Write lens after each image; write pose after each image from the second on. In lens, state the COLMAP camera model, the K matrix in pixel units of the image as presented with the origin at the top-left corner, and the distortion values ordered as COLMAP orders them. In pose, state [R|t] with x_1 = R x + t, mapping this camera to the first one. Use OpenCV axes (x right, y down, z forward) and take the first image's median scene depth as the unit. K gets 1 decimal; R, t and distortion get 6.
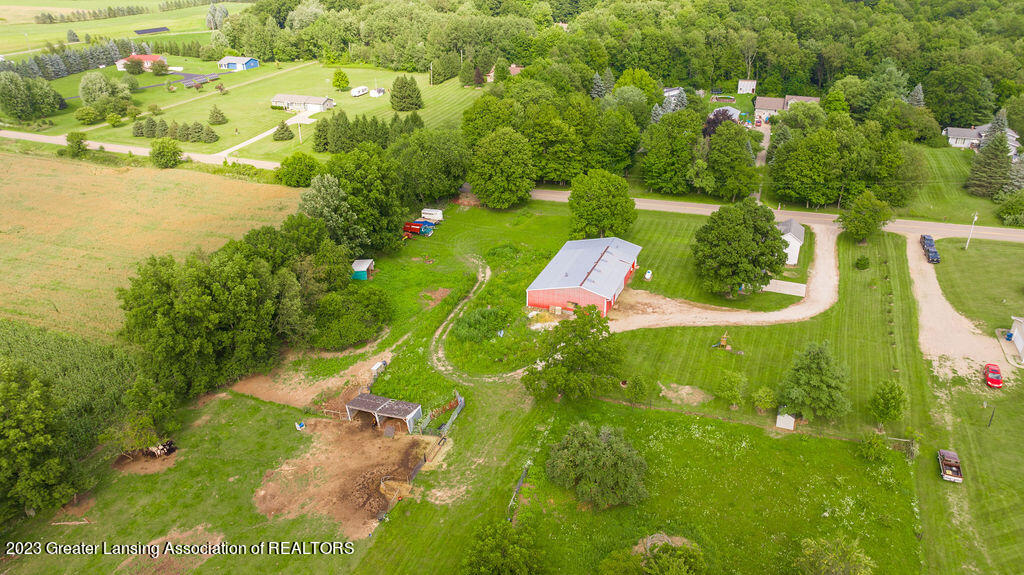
lens RADIAL K [[745.8, 0, 512.0], [0, 745.8, 287.5], [0, 0, 1]] dist [-0.025422, 0.009258]
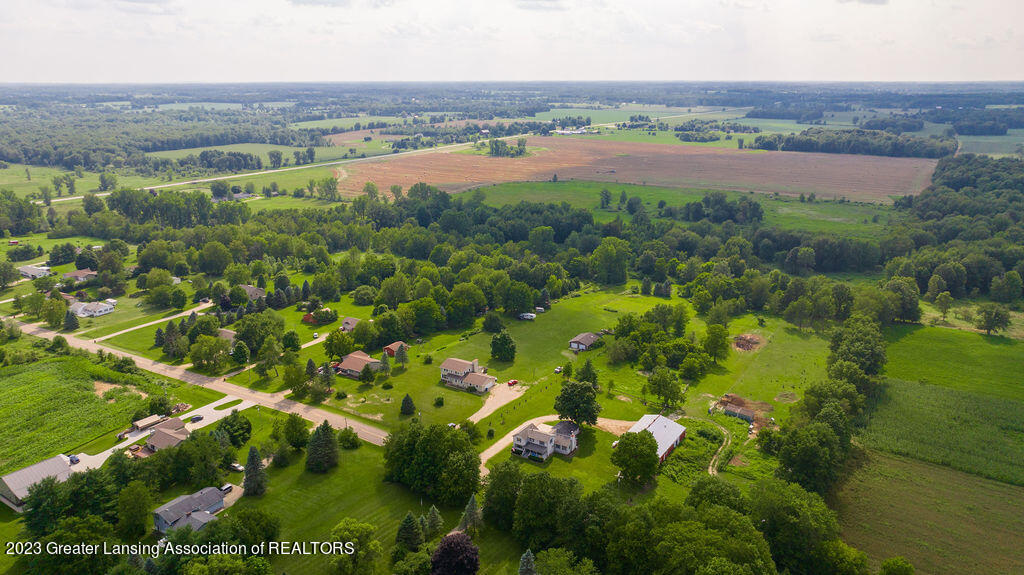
lens RADIAL K [[745.8, 0, 512.0], [0, 745.8, 287.5], [0, 0, 1]] dist [-0.025422, 0.009258]
pose [[-0.979604, -0.032388, 0.198309, 0.080182], [0.104972, 0.759054, 0.642509, -1.614965], [-0.171337, 0.650221, -0.740173, 2.328147]]
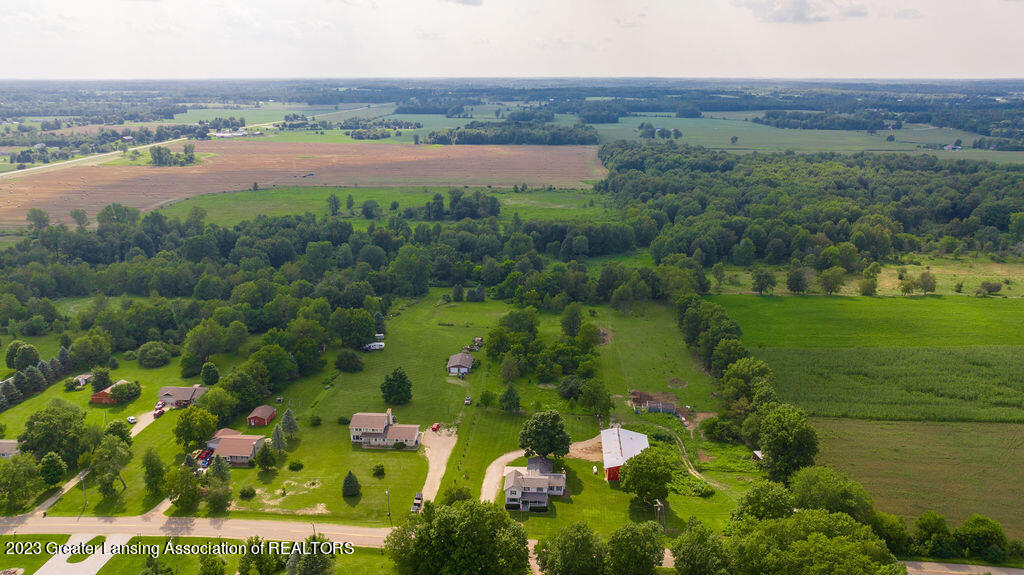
lens RADIAL K [[745.8, 0, 512.0], [0, 745.8, 287.5], [0, 0, 1]] dist [-0.025422, 0.009258]
pose [[-0.954372, 0.101819, -0.280724, 0.851671], [-0.108731, 0.757057, 0.644238, -1.490334], [0.278120, 0.645366, -0.711443, 2.039955]]
